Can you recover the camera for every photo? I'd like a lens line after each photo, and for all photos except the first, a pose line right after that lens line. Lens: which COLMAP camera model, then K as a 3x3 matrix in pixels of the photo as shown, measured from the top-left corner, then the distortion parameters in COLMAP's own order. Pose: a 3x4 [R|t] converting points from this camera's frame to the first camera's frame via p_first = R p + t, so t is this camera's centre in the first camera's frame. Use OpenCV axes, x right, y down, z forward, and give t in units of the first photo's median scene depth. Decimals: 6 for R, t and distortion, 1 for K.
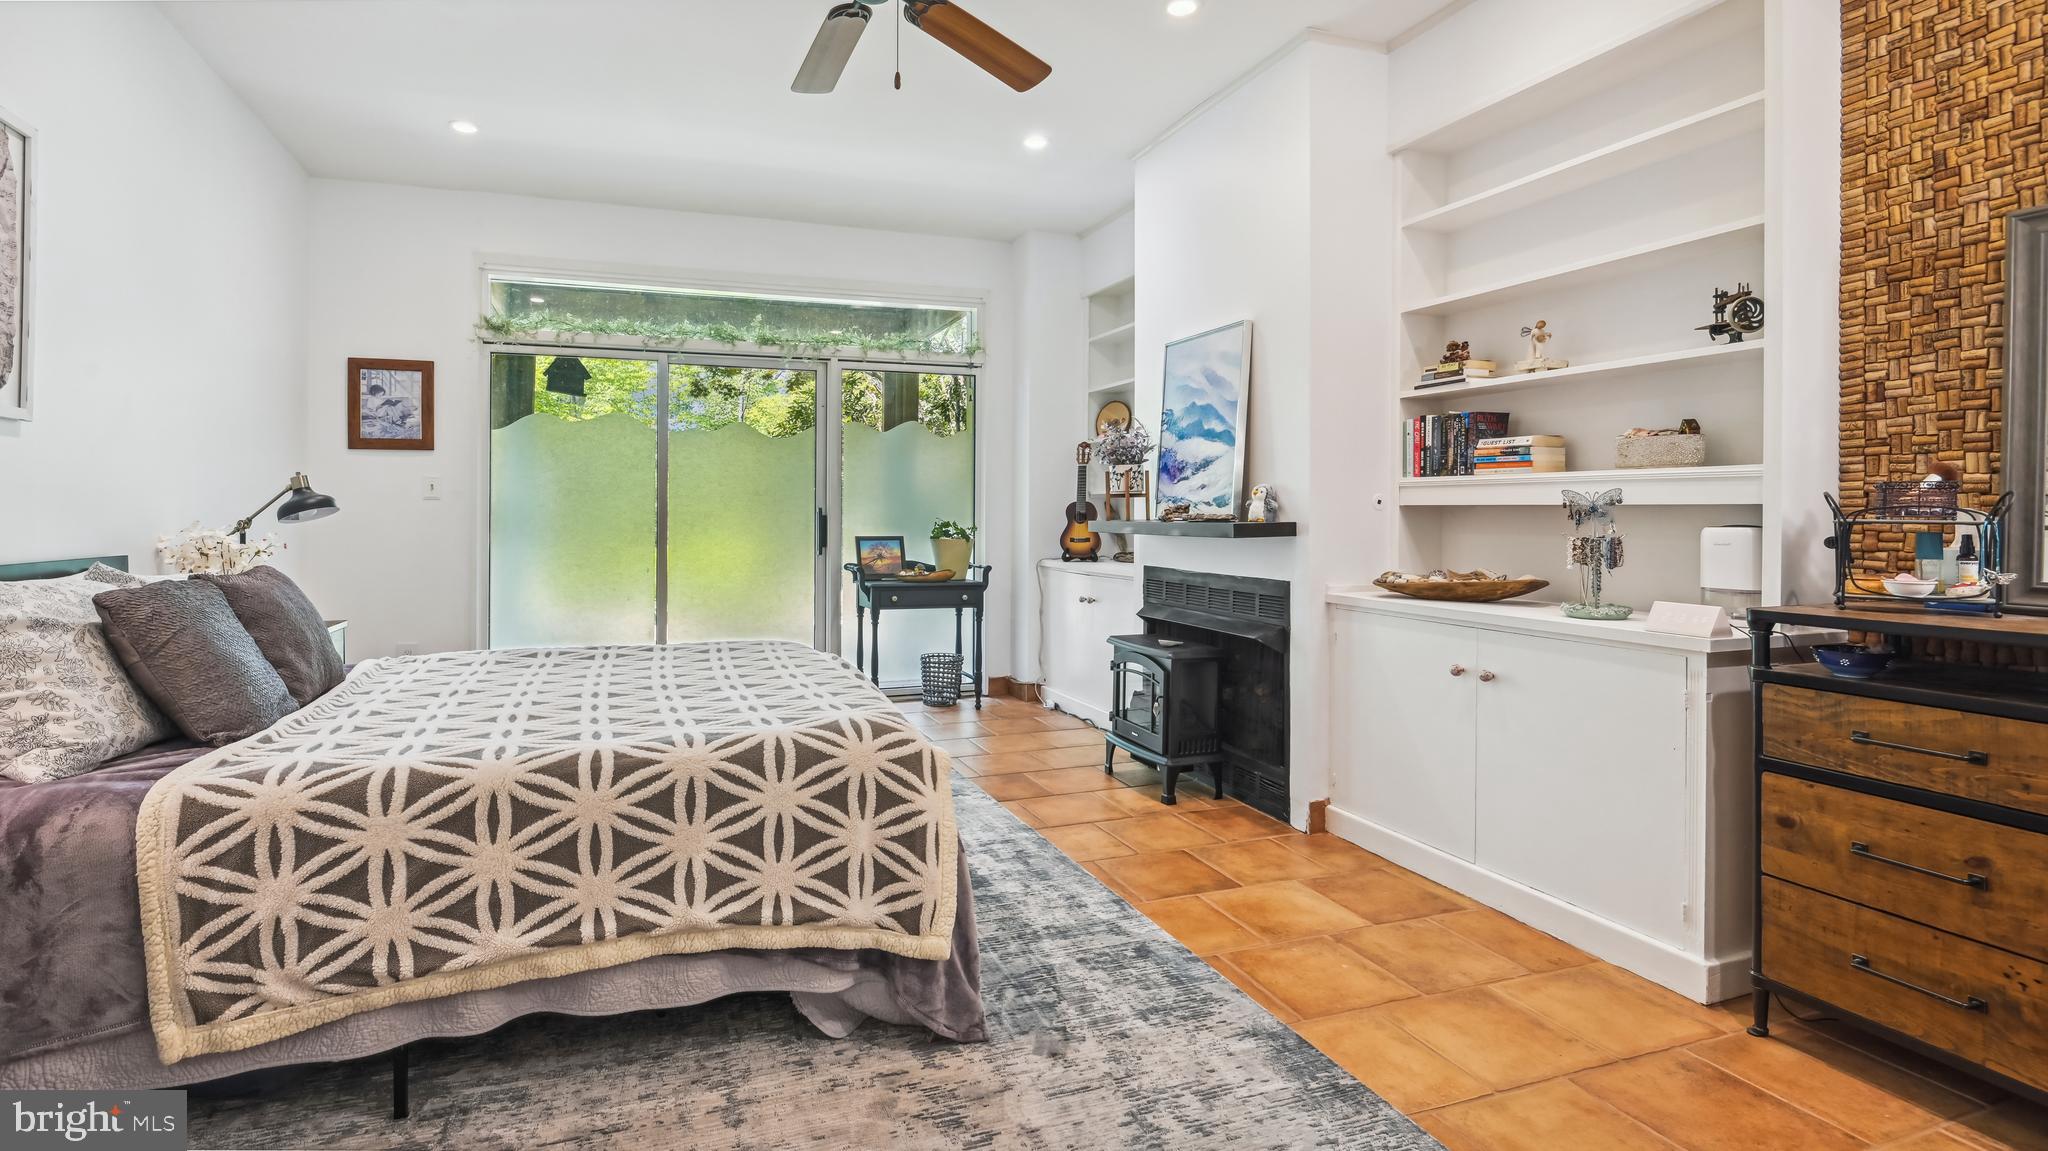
lens RADIAL K [[944.8, 0, 931.6], [0, 944.8, 529.2], [0, 0, 1]] dist [-0.004034, -0.005985]
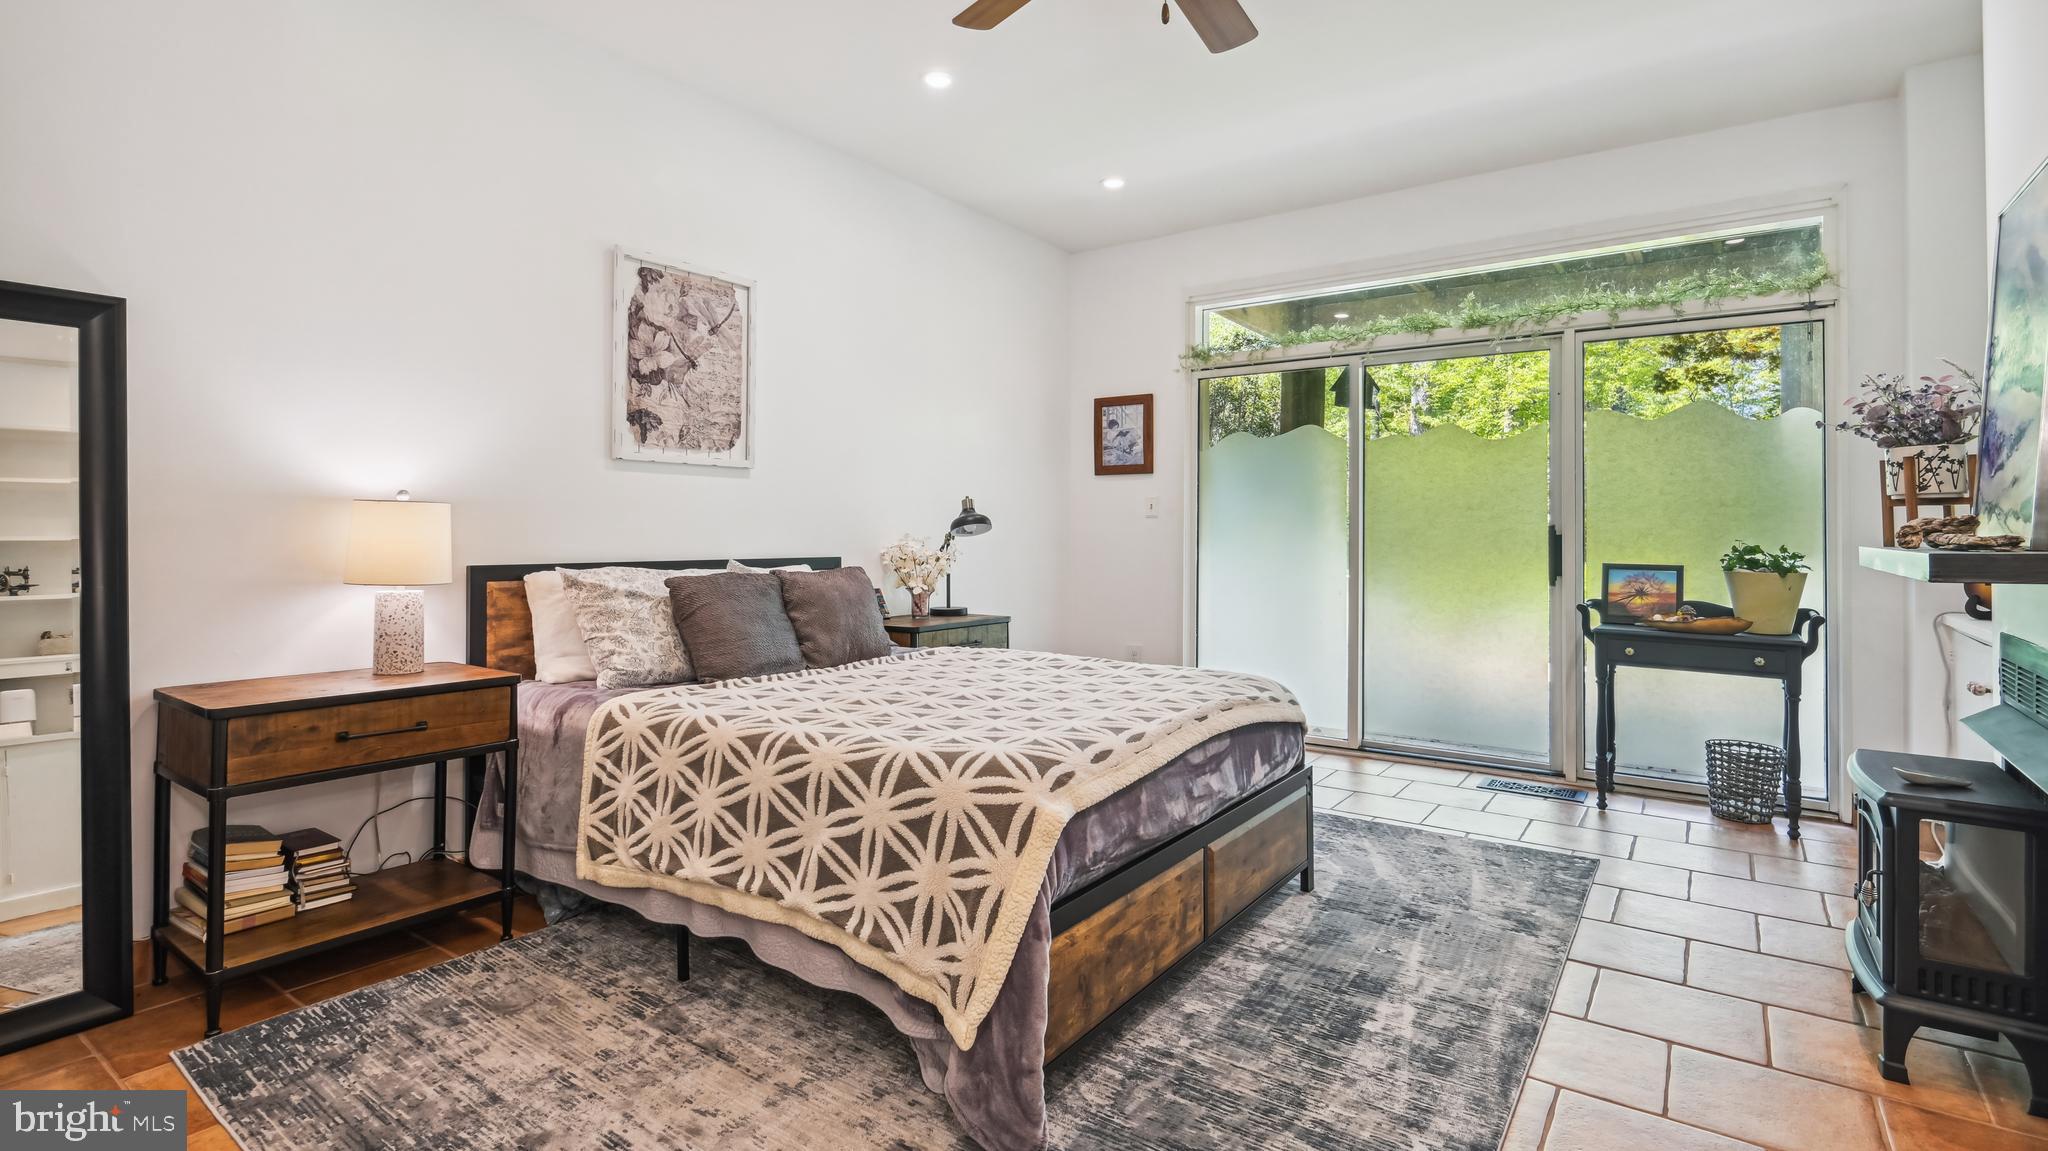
lens RADIAL K [[967.0, 0, 1025.4], [0, 967.0, 527.7], [0, 0, 1]] dist [0.003171, 0.000068]
pose [[0.593052, 0.001255, -0.805163, 0.505319], [-0.019404, 0.999731, -0.012734, -0.004082], [0.804931, 0.023175, 0.592916, 0.345241]]
